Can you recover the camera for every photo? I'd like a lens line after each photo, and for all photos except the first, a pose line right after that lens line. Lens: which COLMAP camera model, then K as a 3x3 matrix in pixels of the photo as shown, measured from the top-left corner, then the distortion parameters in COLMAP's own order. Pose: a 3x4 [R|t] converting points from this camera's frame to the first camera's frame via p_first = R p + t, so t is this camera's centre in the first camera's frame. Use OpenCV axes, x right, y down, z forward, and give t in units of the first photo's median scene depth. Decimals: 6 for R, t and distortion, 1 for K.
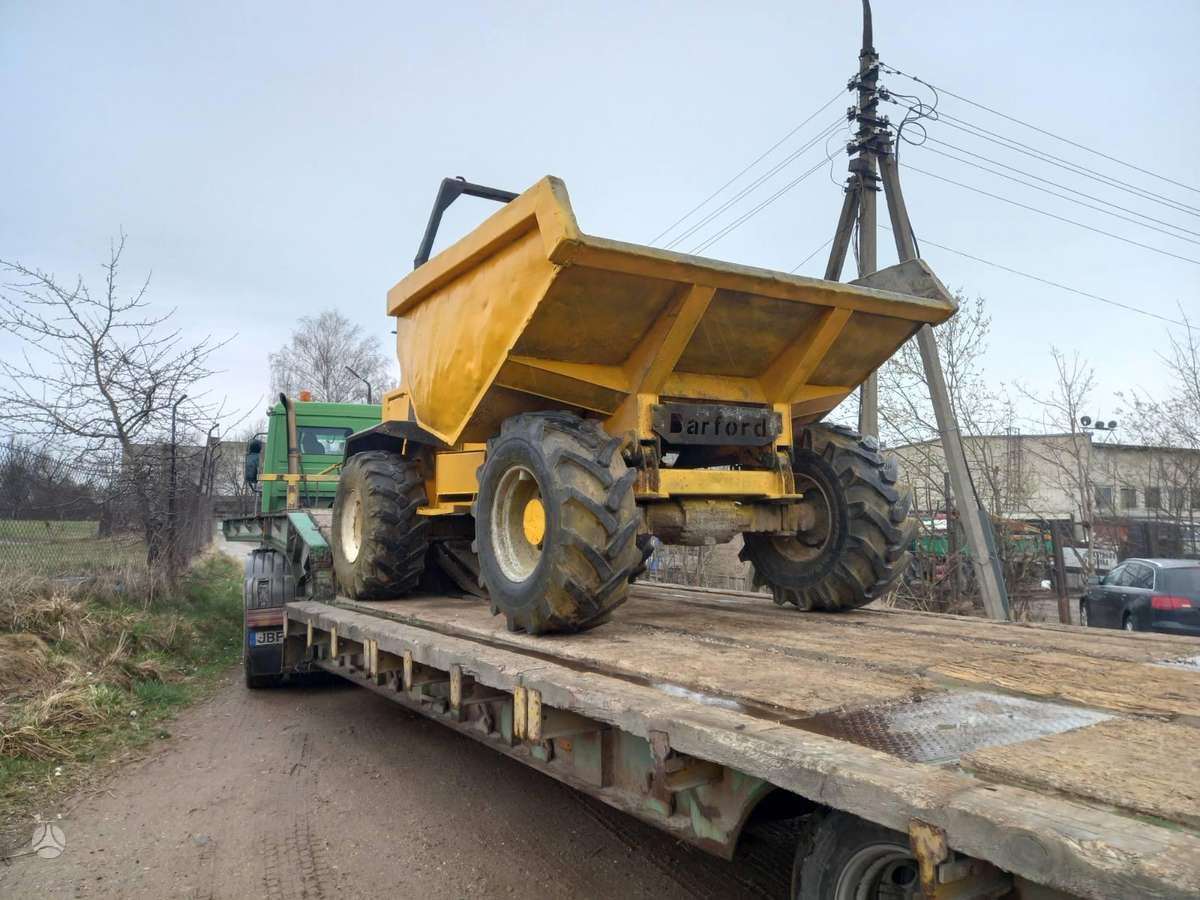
lens RADIAL K [[857.7, 0, 600.0], [0, 857.7, 450.0], [0, 0, 1]] dist [0.026610, -0.002907]
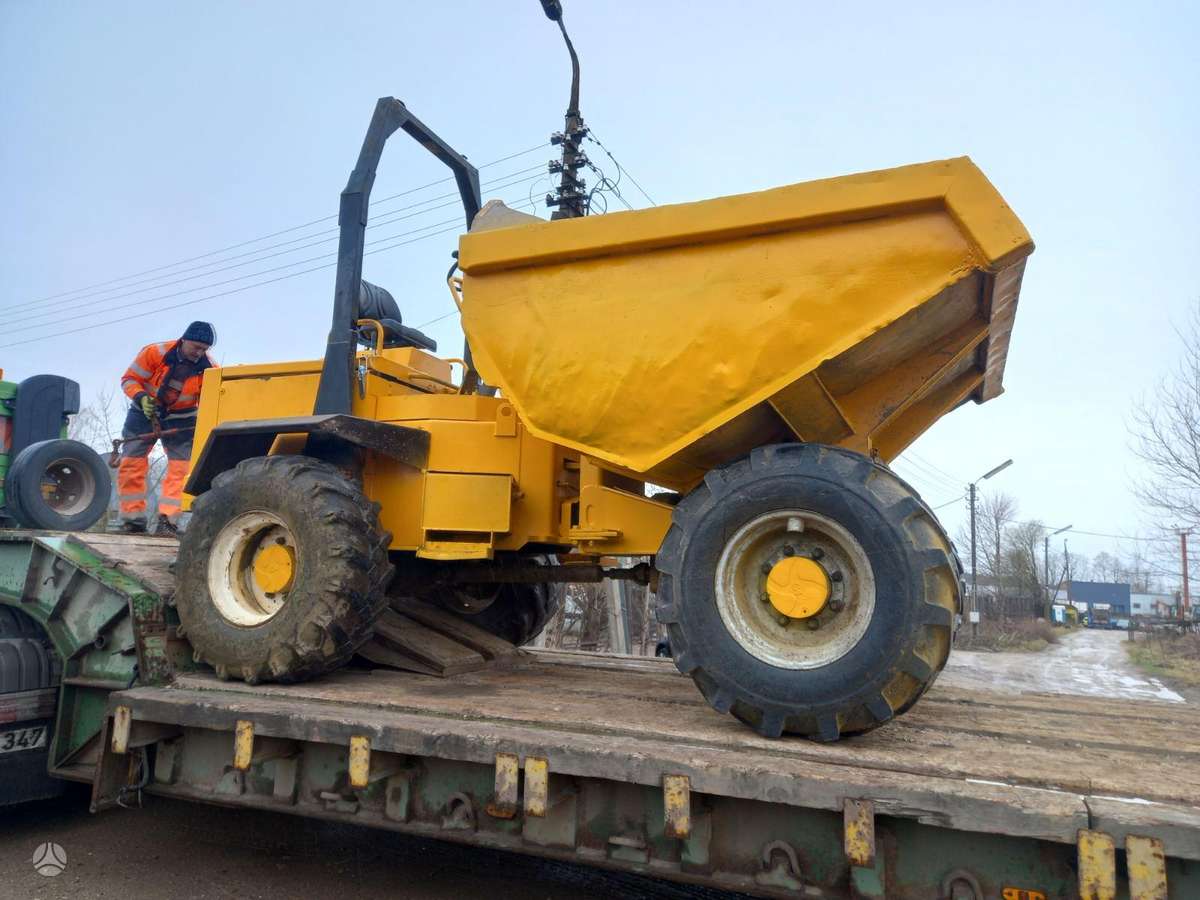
lens RADIAL K [[857.7, 0, 600.0], [0, 857.7, 450.0], [0, 0, 1]] dist [0.026610, -0.002907]
pose [[0.822417, 0.117273, 0.556667, -0.471274], [-0.092283, 0.993063, -0.072869, 0.025031], [-0.561350, 0.008558, 0.827534, 0.334112]]
